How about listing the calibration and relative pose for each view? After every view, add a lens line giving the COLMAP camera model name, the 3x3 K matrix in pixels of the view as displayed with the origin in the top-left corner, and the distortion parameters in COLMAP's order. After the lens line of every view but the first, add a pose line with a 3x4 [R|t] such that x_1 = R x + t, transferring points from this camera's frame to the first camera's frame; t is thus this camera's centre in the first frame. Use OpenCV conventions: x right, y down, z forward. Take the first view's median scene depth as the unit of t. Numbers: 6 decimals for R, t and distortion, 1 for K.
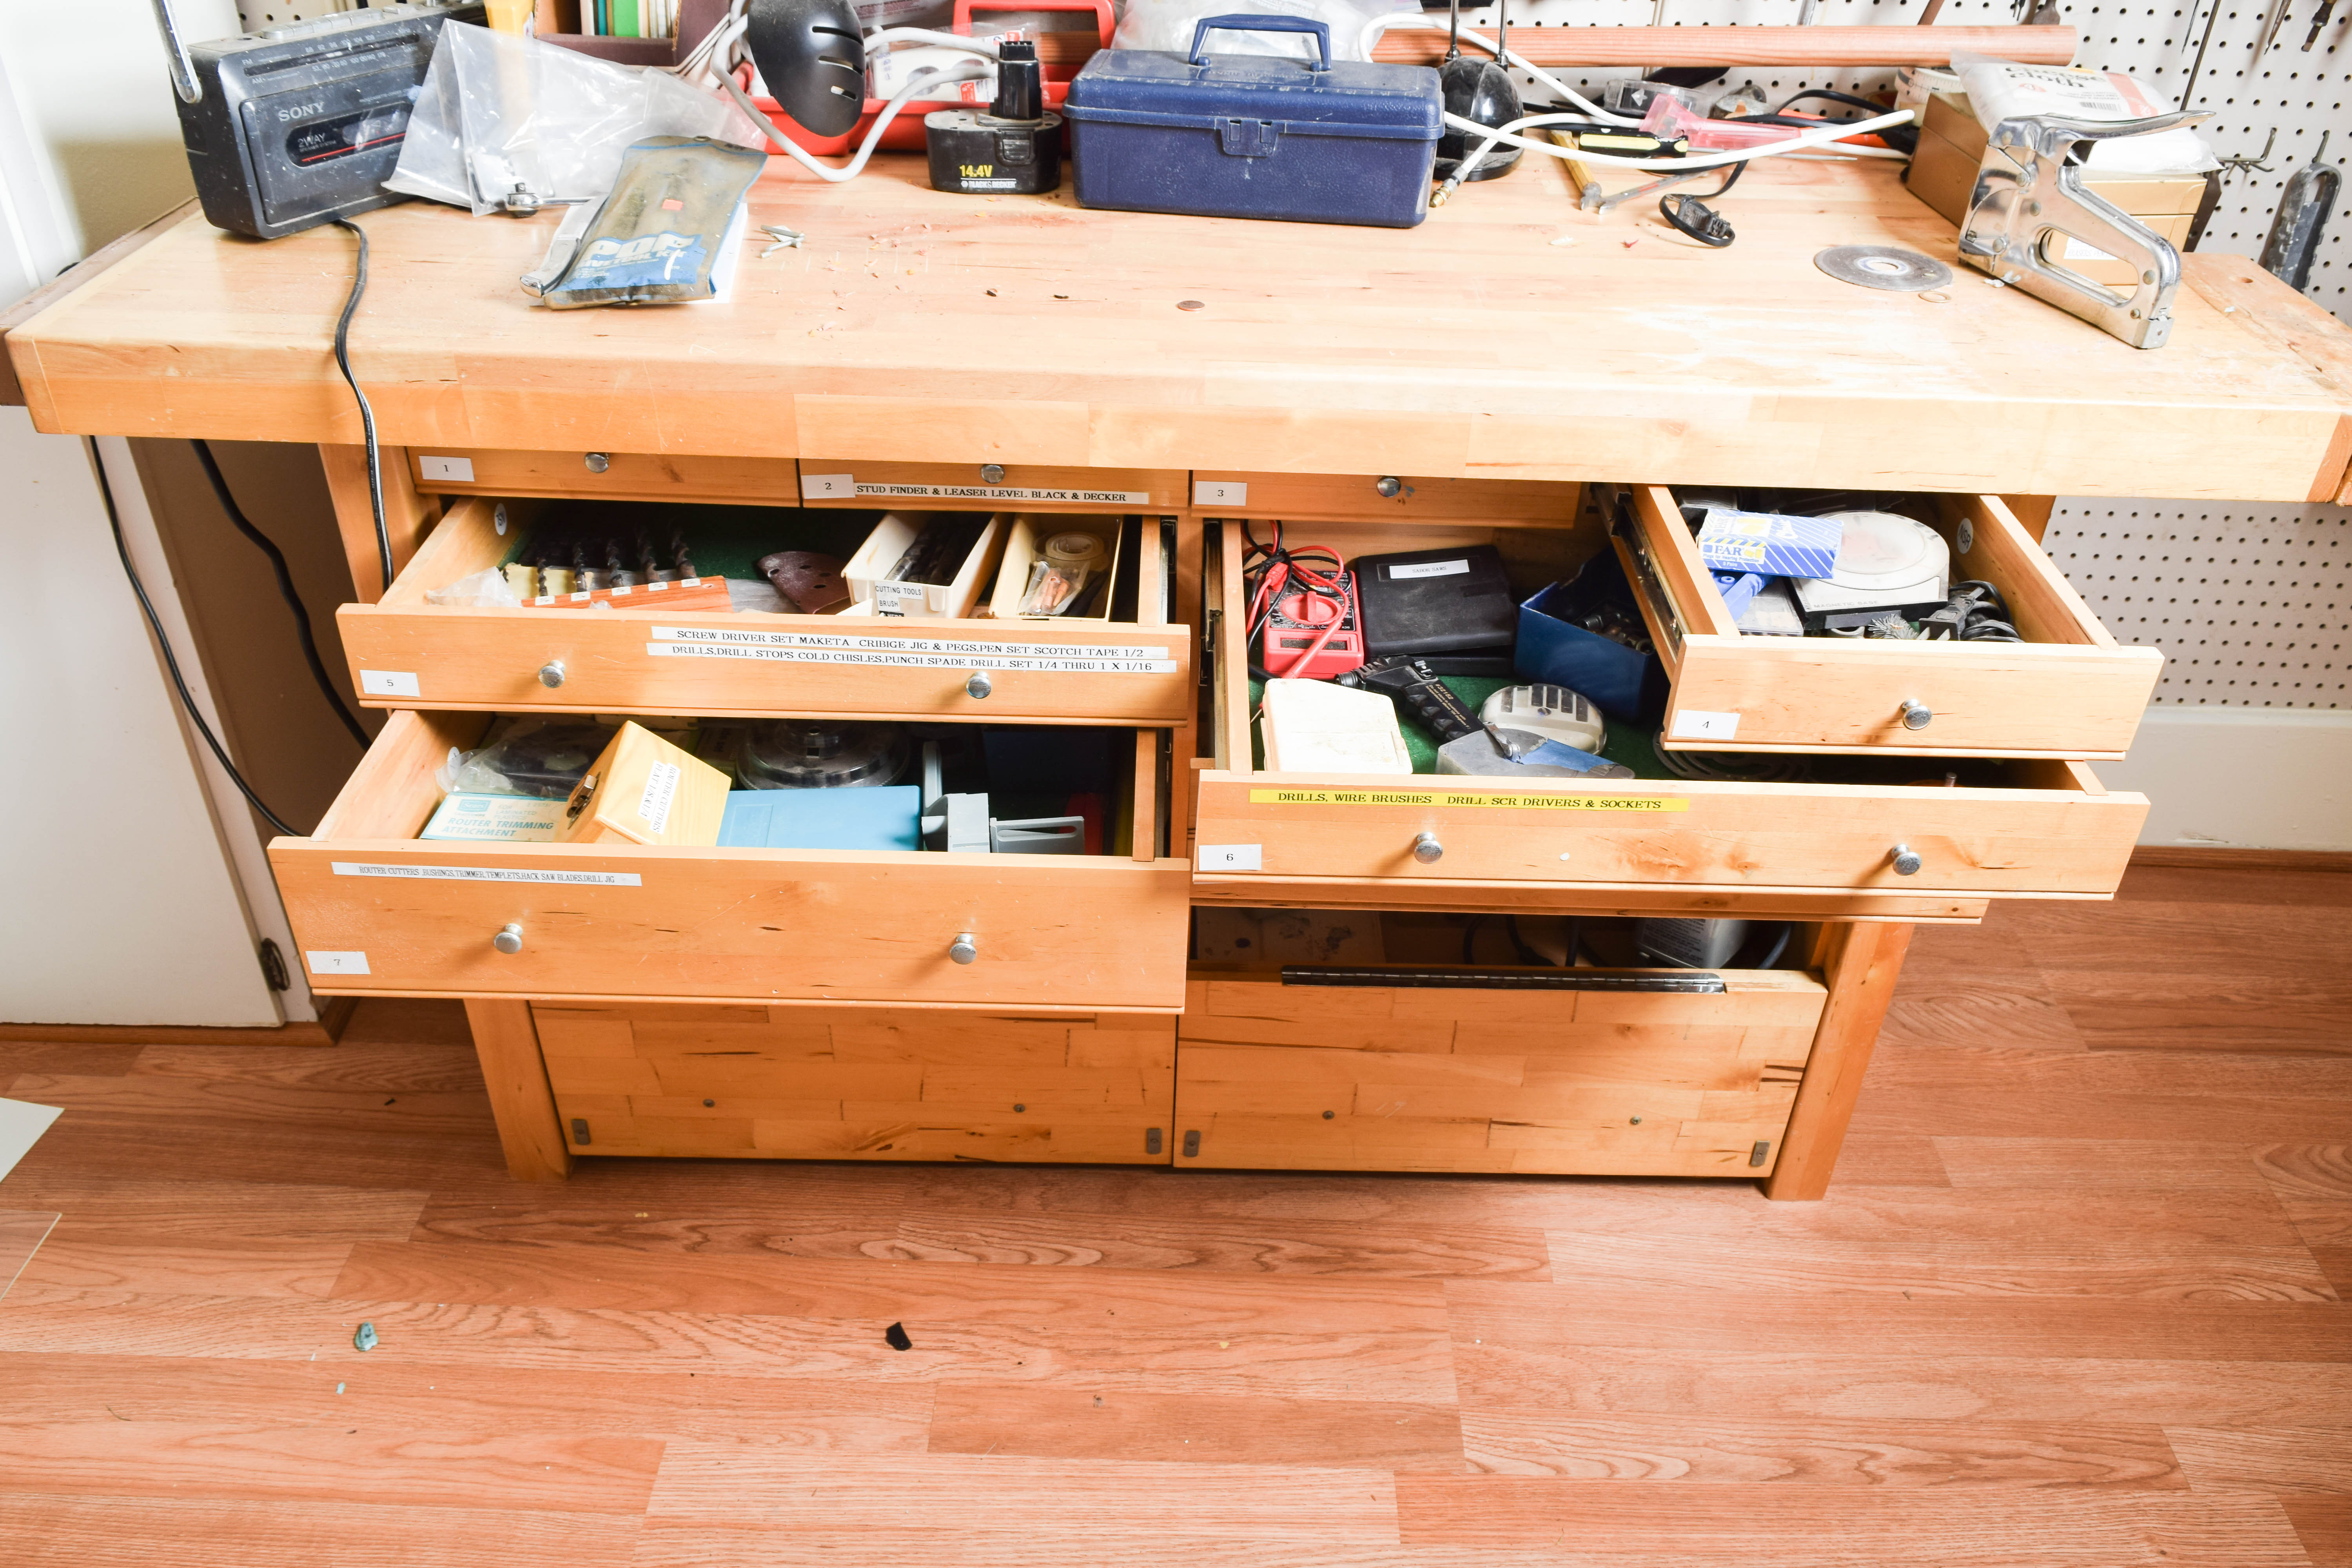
lens RADIAL K [[1821.7, 0, 1189.6], [0, 1821.7, 780.4], [0, 0, 1]] dist [-0.022070, 0.013315]
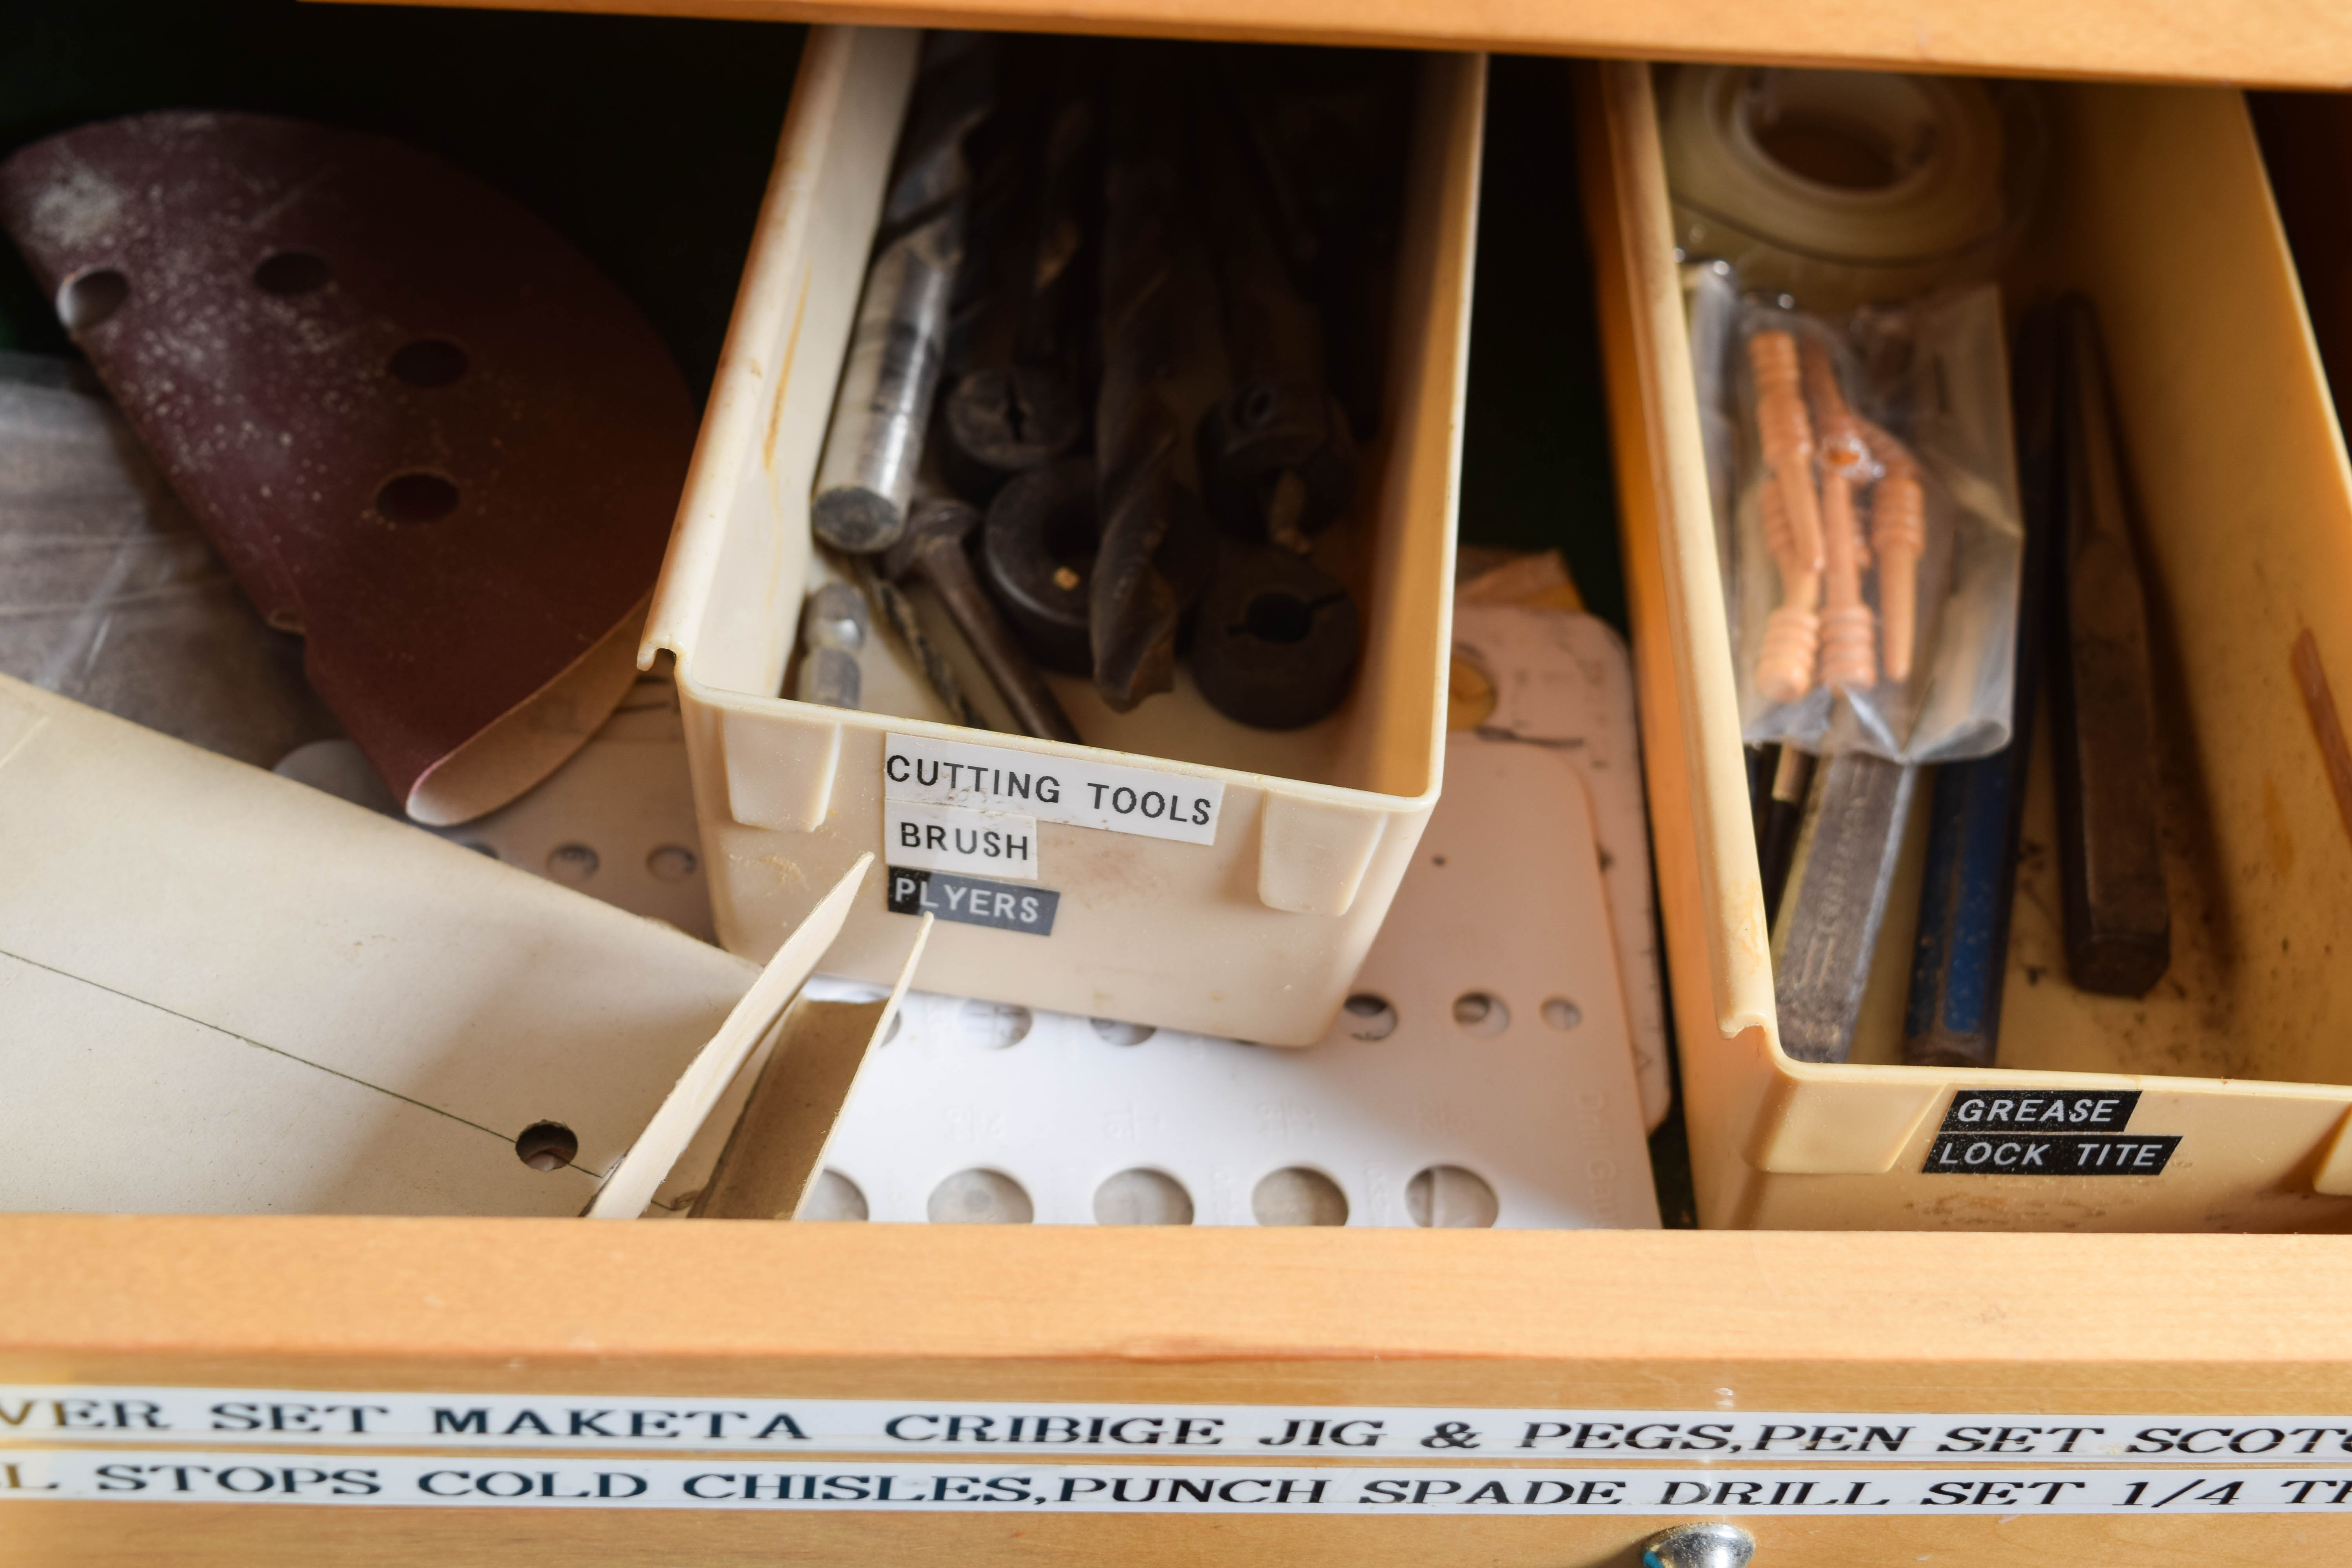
lens RADIAL K [[3616.5, 0, 1178.8], [0, 3616.5, 788.0], [0, 0, 1]] dist [-0.023036, 0.000000]
pose [[0.994768, 0.005699, 0.101998, -0.148004], [-0.038547, 0.945577, 0.323109, -0.163293], [-0.094605, -0.325350, 0.940849, 0.603253]]
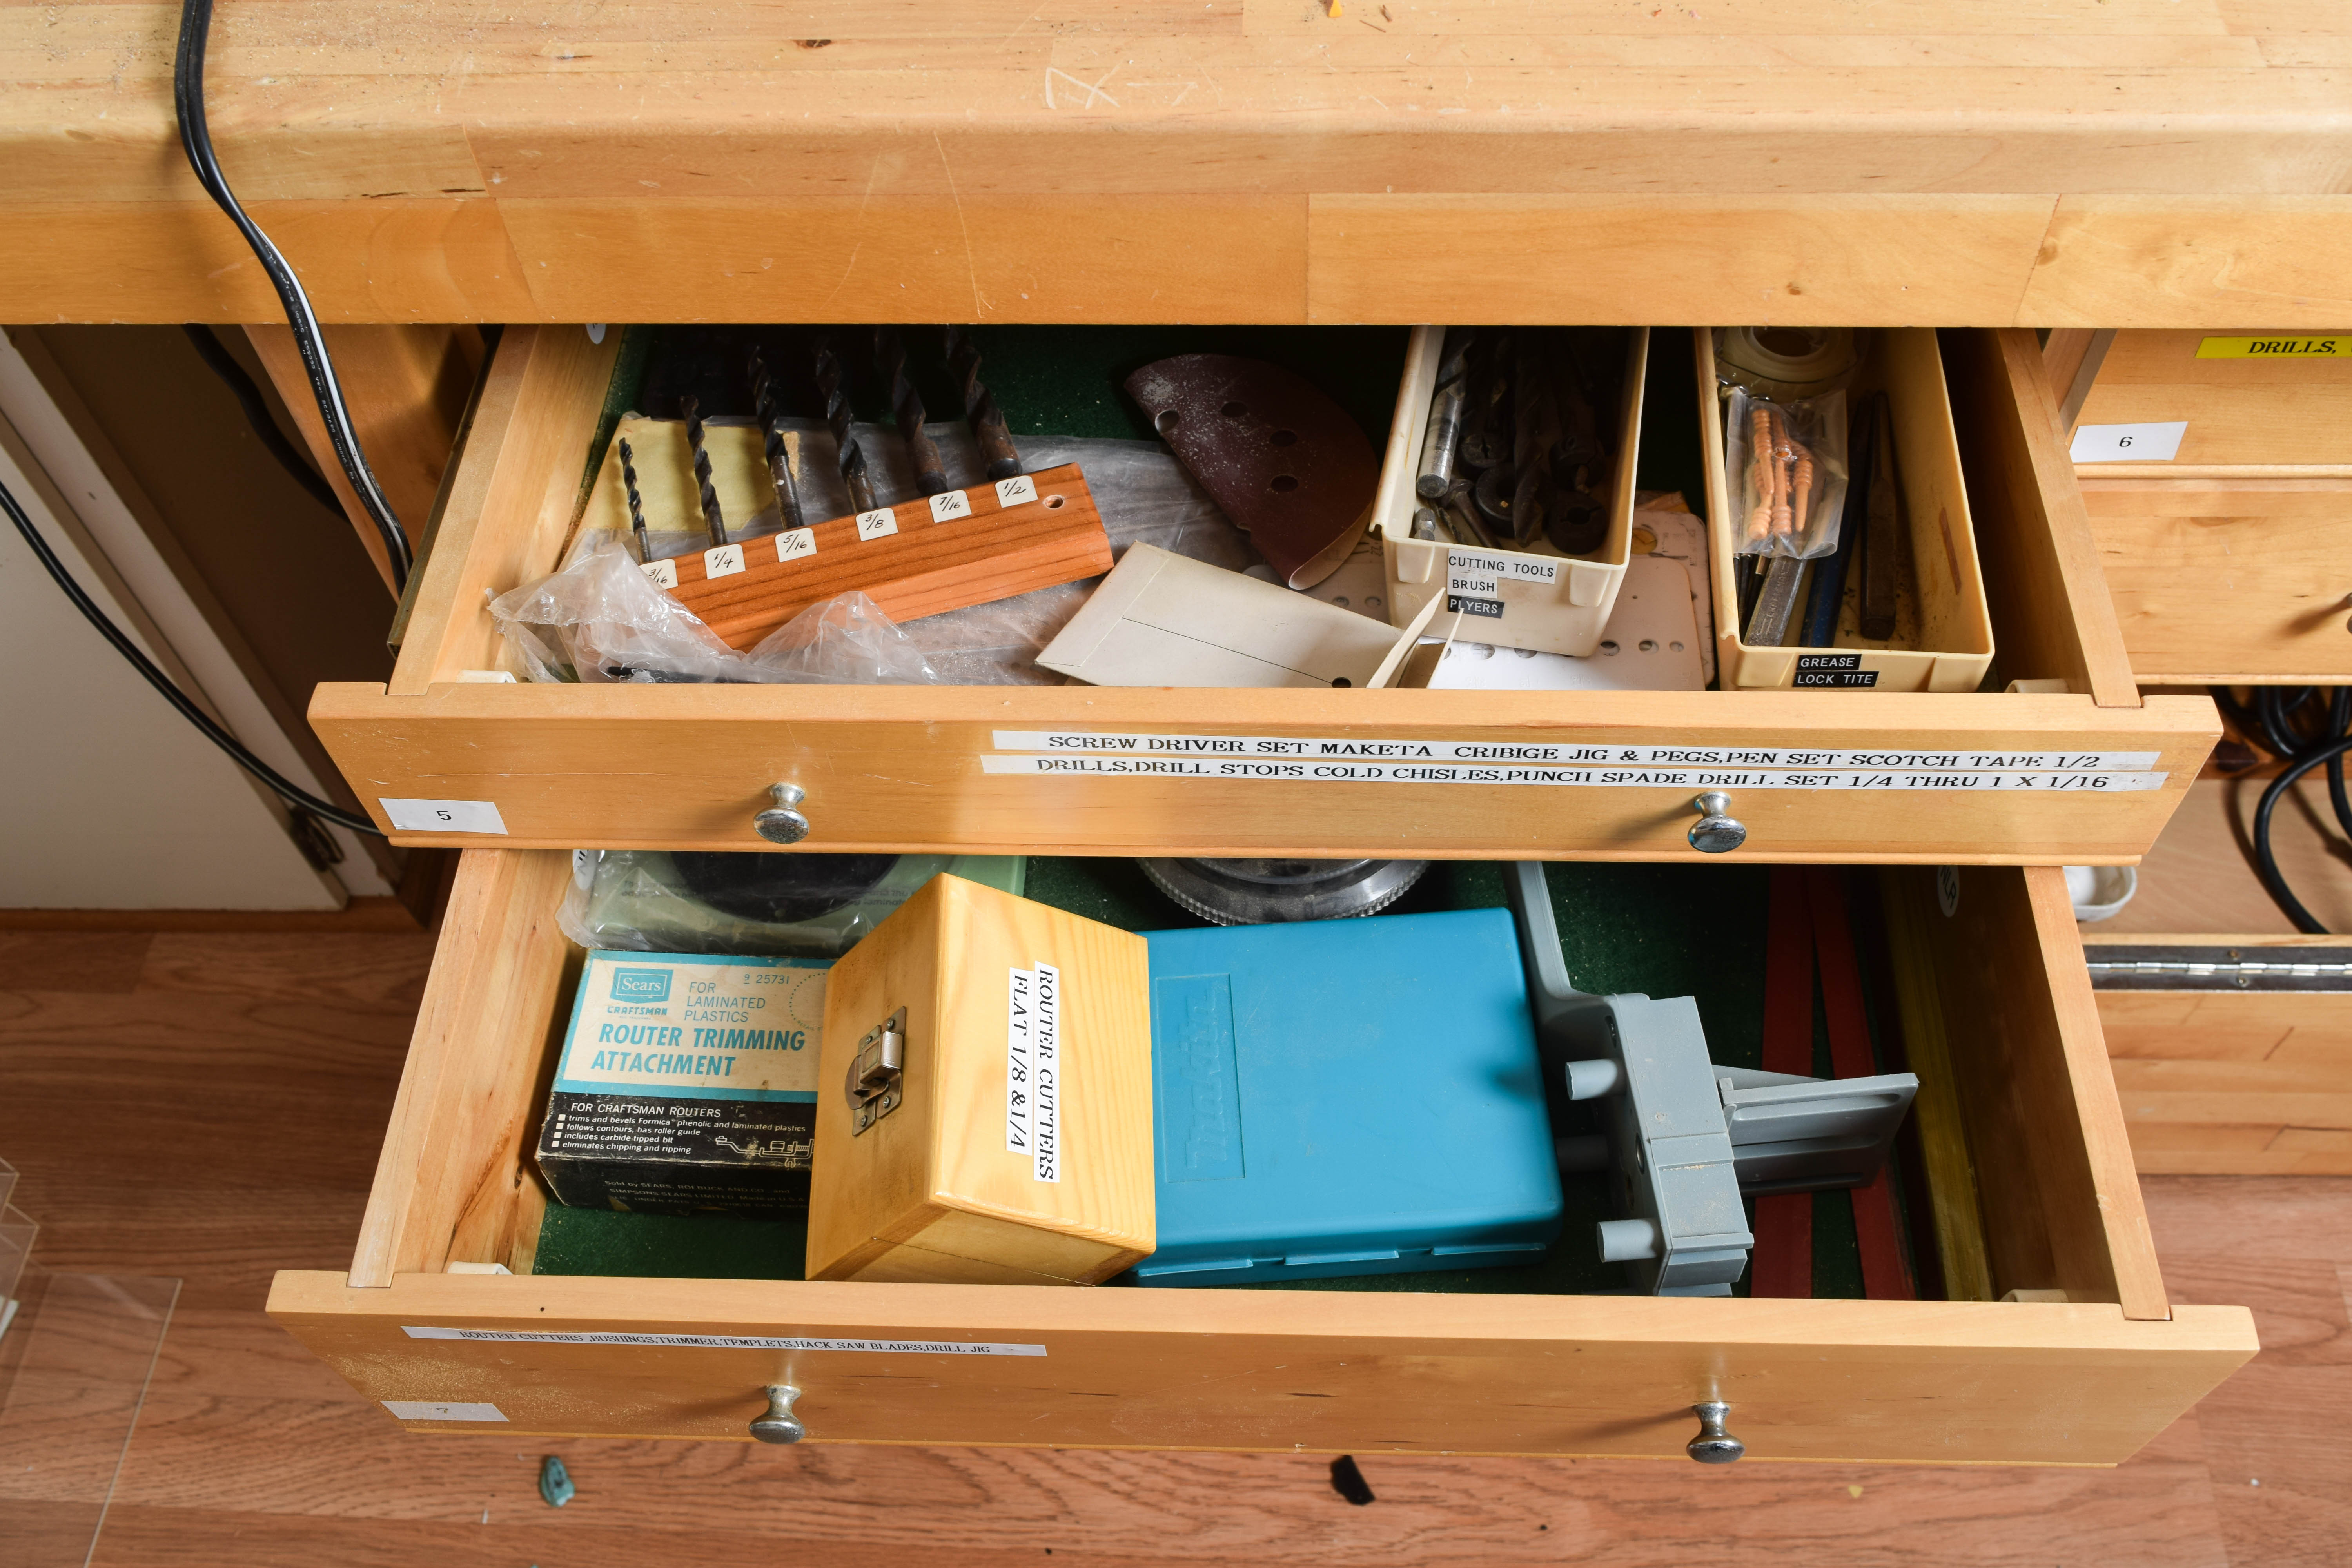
lens RADIAL K [[2050.8, 0, 1181.0], [0, 2050.8, 781.3], [0, 0, 1]] dist [-0.030661, 0.009102]
pose [[0.996914, -0.007578, -0.078129, -0.165202], [0.035756, 0.929910, 0.366045, -0.201395], [0.069879, -0.367709, 0.927312, 0.416741]]
